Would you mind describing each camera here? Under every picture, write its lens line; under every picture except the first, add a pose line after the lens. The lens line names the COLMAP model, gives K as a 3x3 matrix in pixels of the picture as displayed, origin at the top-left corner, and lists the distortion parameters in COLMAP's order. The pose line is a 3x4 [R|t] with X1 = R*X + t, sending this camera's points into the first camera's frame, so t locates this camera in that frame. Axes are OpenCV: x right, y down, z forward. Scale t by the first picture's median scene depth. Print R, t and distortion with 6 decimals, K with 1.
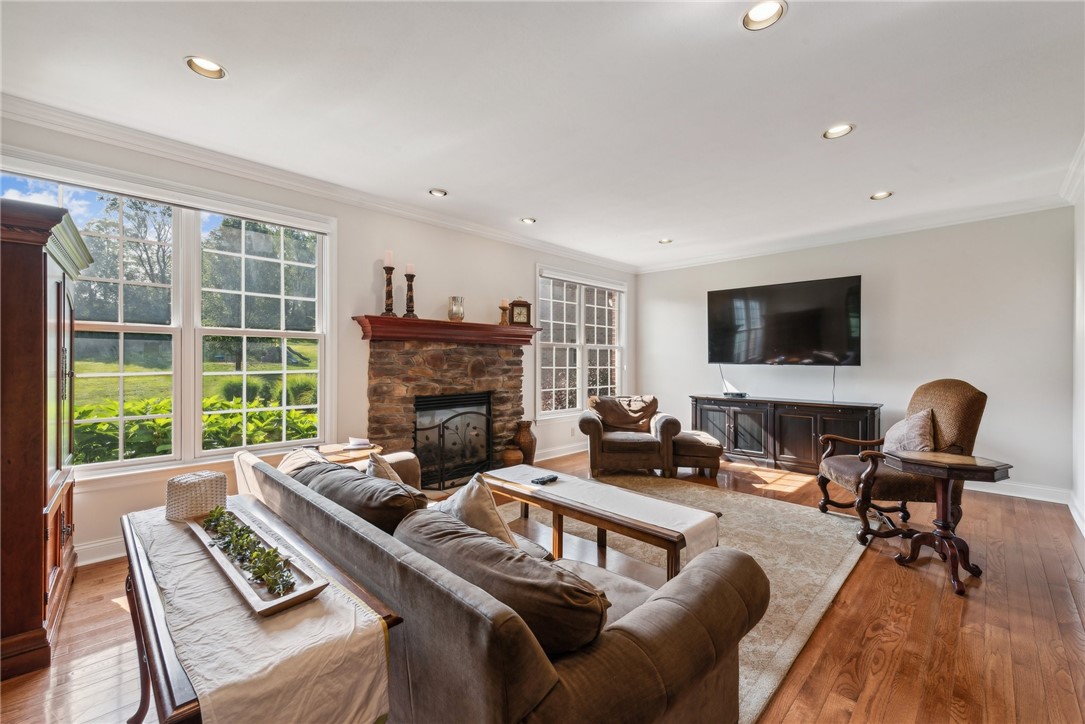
lens RADIAL K [[444.8, 0, 542.5], [0, 444.8, 362.0], [0, 0, 1]] dist [-0.000134, -0.000008]
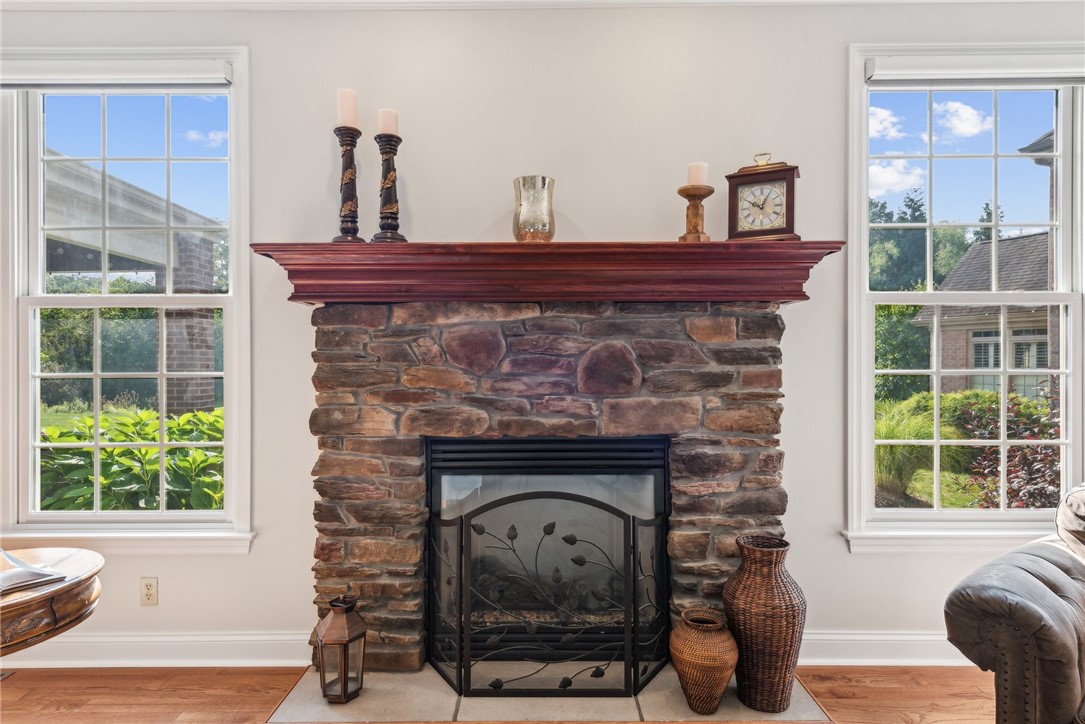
lens RADIAL K [[602.0, 0, 542.5], [0, 602.0, 362.0], [0, 0, 1]] dist [0.005539, 0.000526]
pose [[0.699351, 0.002327, -0.714774, 0.171705], [0.002220, 0.999983, 0.005427, 0.004260], [0.714775, -0.005382, 0.699334, 0.649210]]
